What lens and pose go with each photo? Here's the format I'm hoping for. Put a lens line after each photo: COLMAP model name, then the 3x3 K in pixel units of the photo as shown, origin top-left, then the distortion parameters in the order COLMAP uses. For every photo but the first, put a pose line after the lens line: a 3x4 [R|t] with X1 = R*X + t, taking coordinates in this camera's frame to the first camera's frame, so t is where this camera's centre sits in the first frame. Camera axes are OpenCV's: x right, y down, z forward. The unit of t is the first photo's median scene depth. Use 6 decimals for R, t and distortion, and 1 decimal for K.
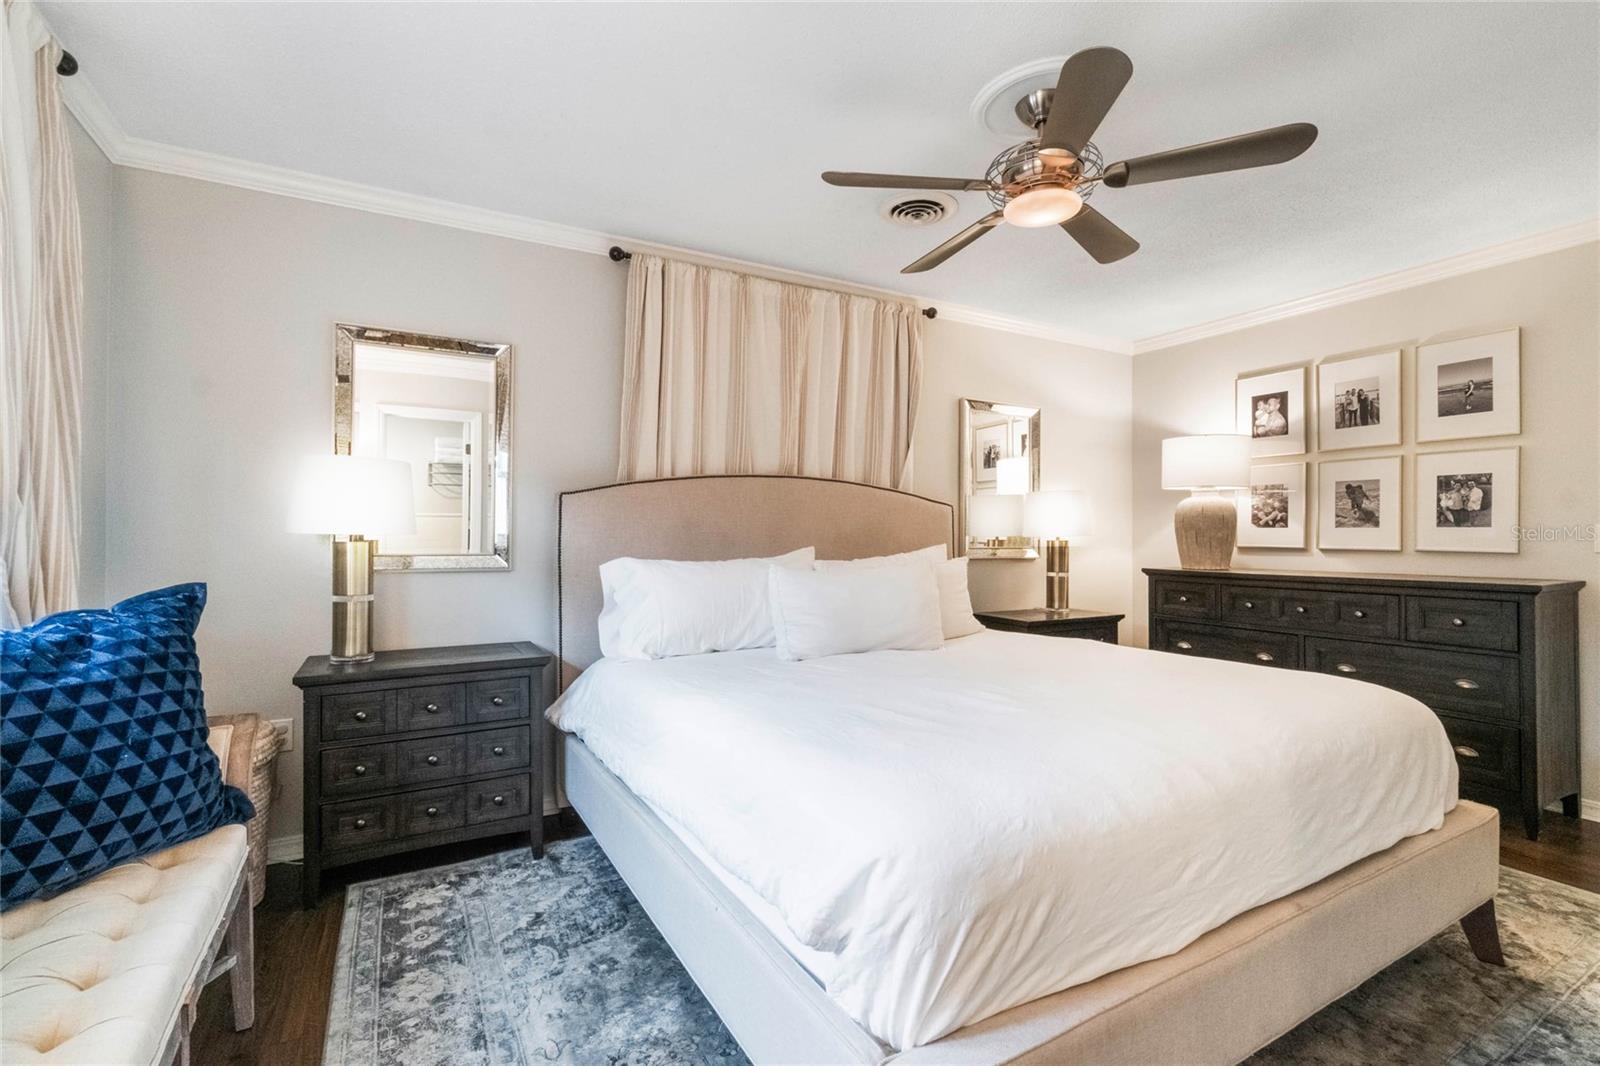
lens RADIAL K [[707.7, 0, 800.0], [0, 707.7, 533.0], [0, 0, 1]] dist [-0.001647, -0.000337]
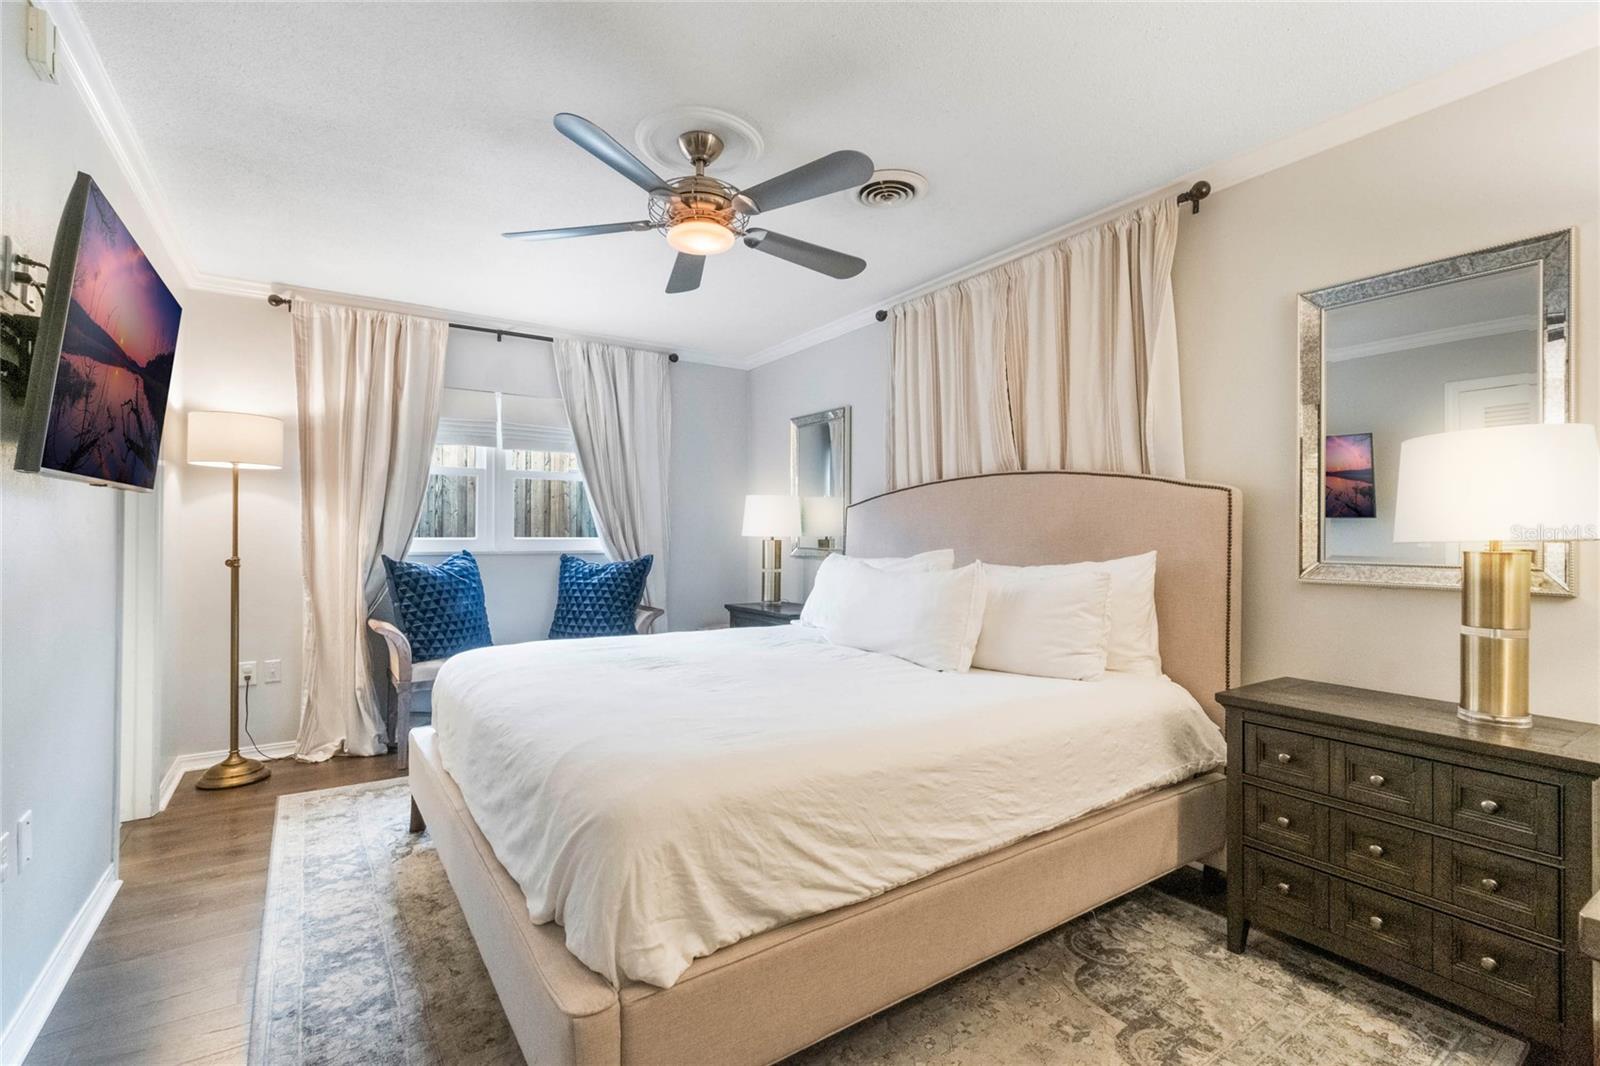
lens RADIAL K [[707.7, 0, 800.0], [0, 707.7, 533.0], [0, 0, 1]] dist [-0.001647, -0.000337]
pose [[0.094335, -0.005137, -0.995527, 0.858717], [-0.004724, 0.999973, -0.005608, 0.003330], [0.995529, 0.005231, 0.094308, 0.636504]]
